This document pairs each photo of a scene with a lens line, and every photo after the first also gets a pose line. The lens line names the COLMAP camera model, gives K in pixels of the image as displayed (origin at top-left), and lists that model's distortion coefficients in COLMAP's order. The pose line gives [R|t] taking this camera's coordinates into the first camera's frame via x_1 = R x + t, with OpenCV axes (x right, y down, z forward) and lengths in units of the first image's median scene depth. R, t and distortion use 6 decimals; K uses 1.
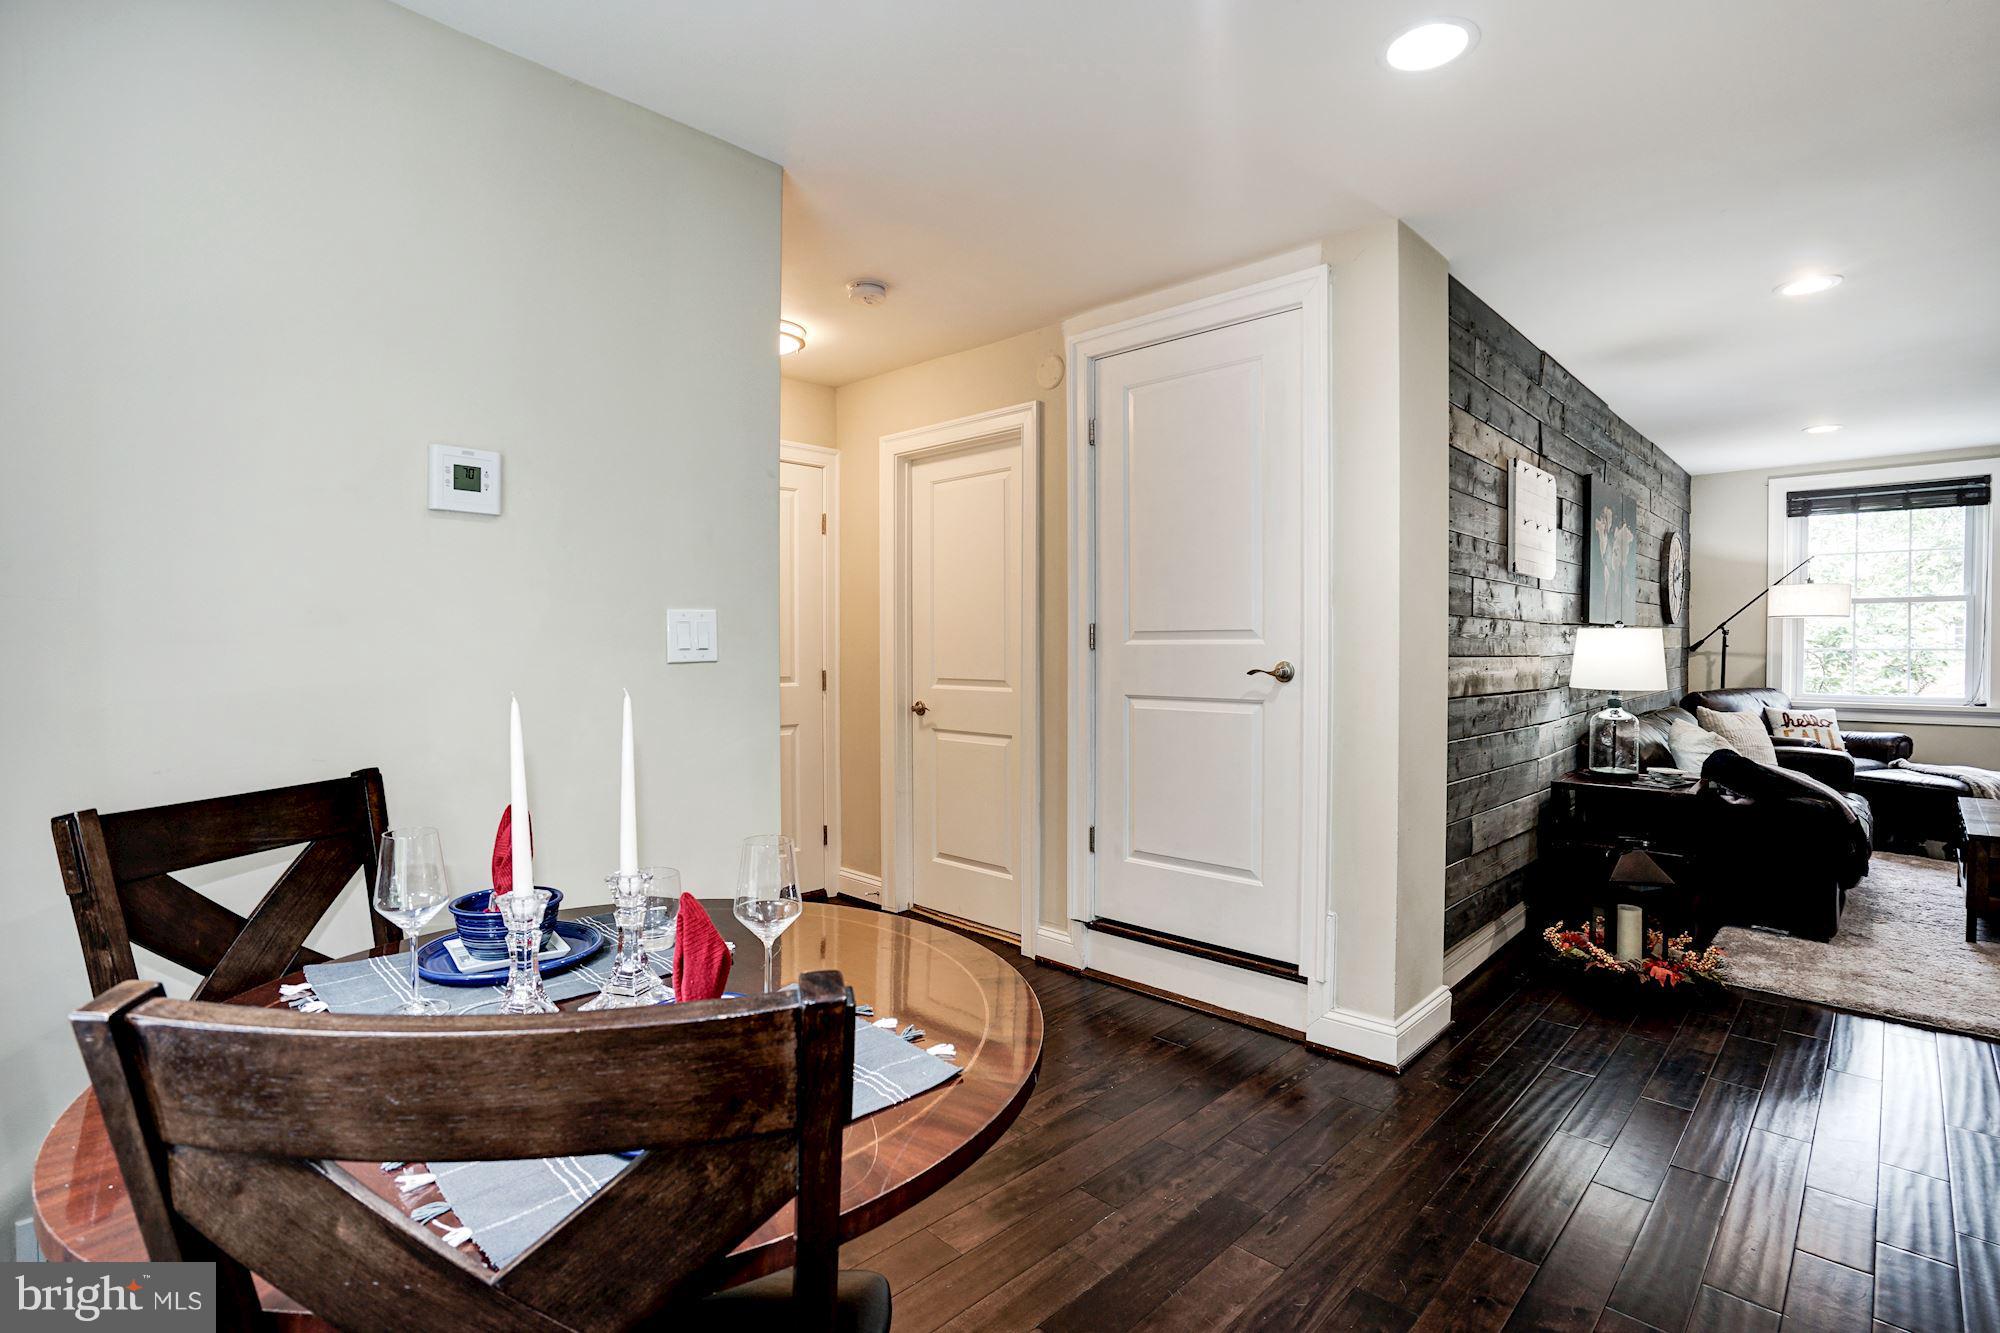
lens RADIAL K [[943.4, 0, 1000.0], [0, 943.4, 664.6], [0, 0, 1]] dist [-0.063603, 0.025368]
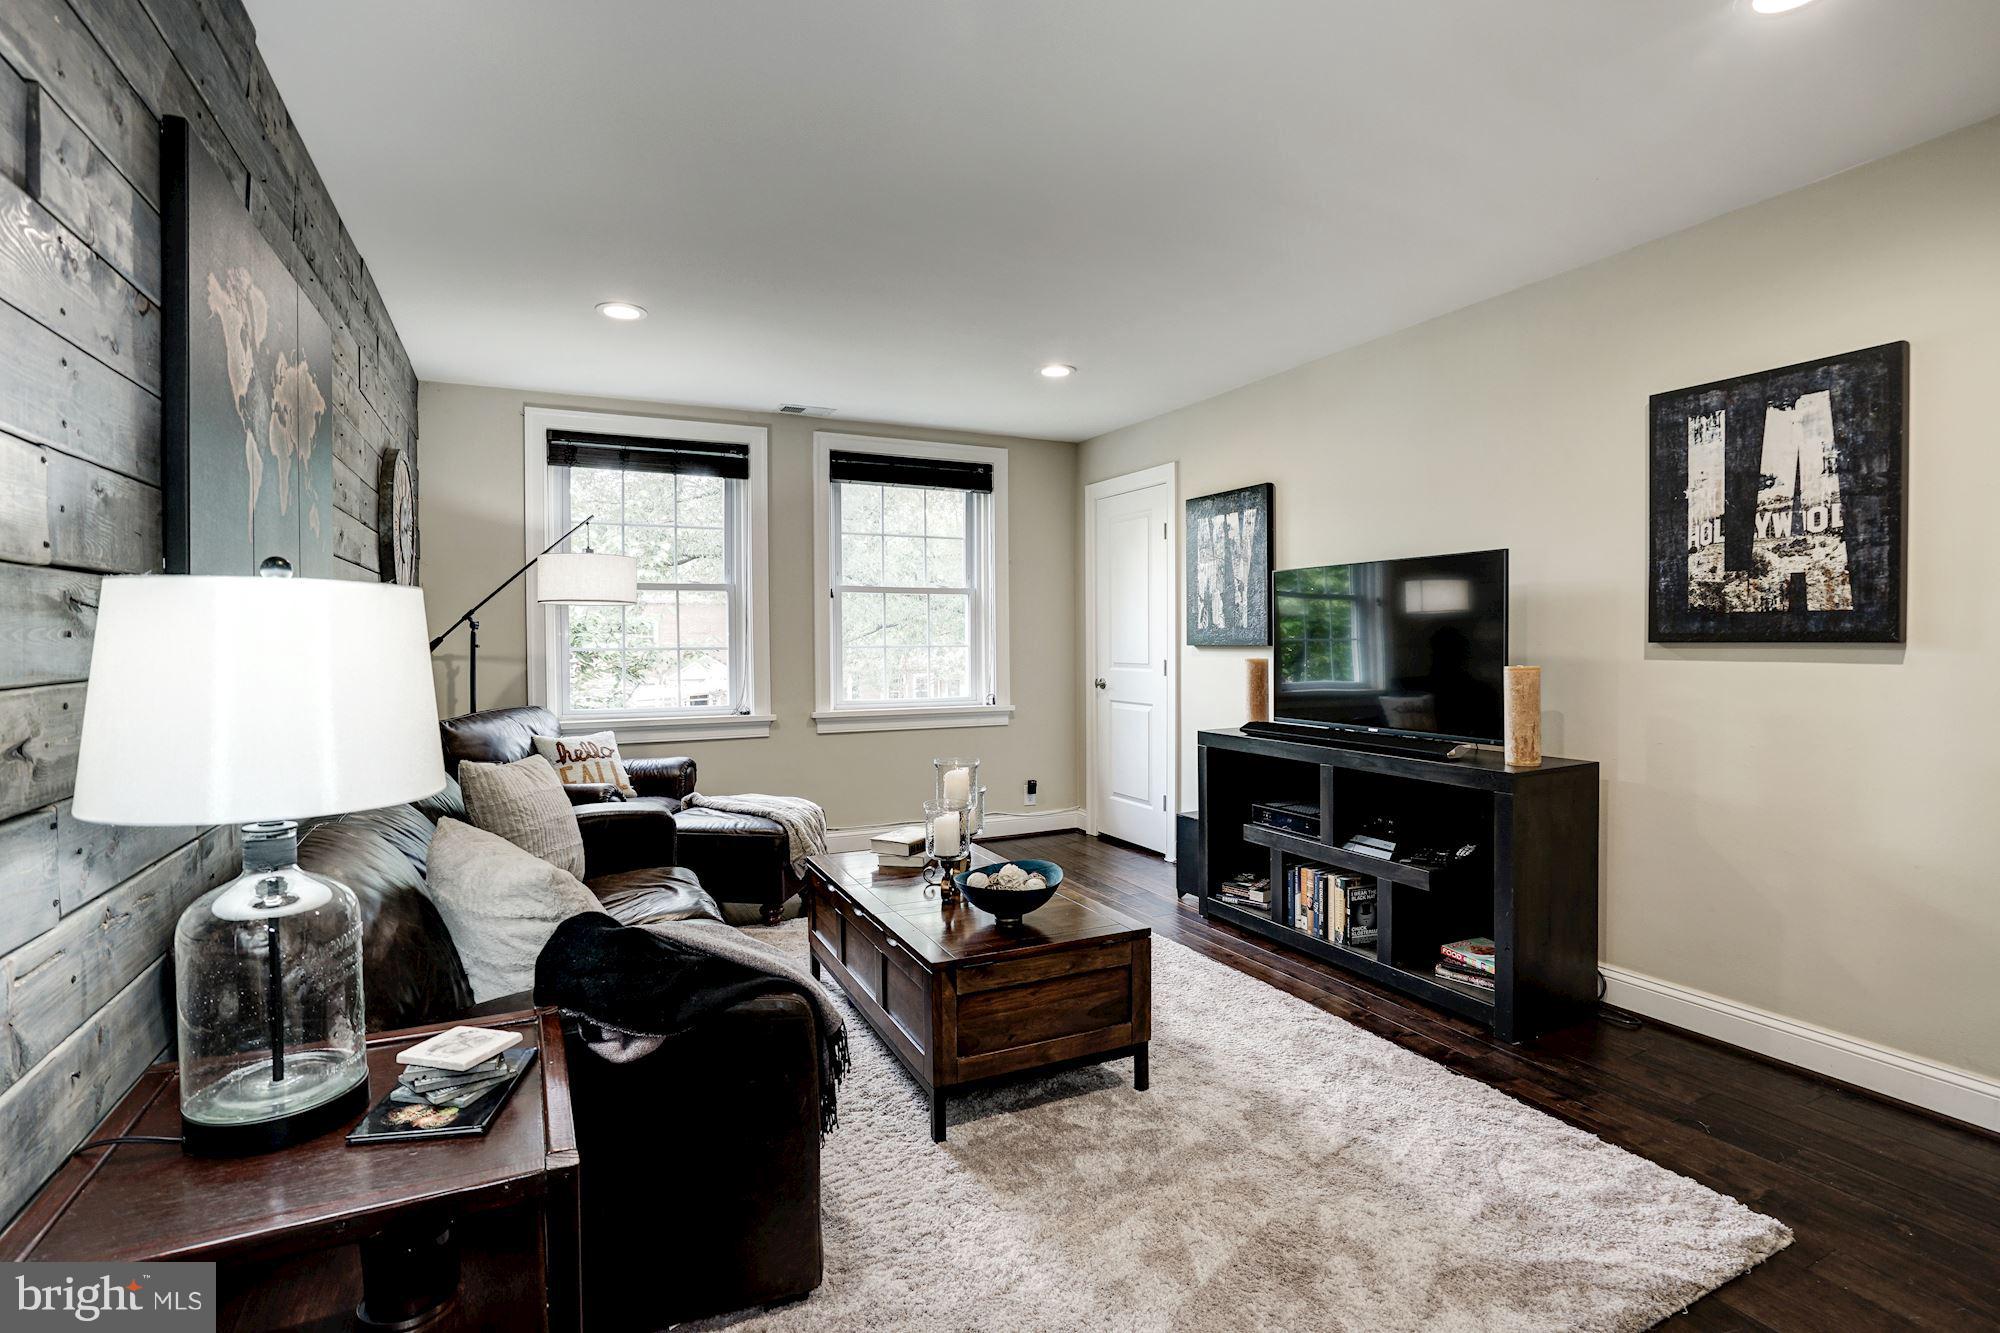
lens RADIAL K [[943.4, 0, 1000.0], [0, 943.4, 664.6], [0, 0, 1]] dist [-0.063603, 0.025368]
pose [[0.333263, -0.022513, 0.942565, 0.309995], [0.025031, 0.999574, 0.015024, -0.008154], [-0.942501, 0.018586, 0.333685, 0.449814]]
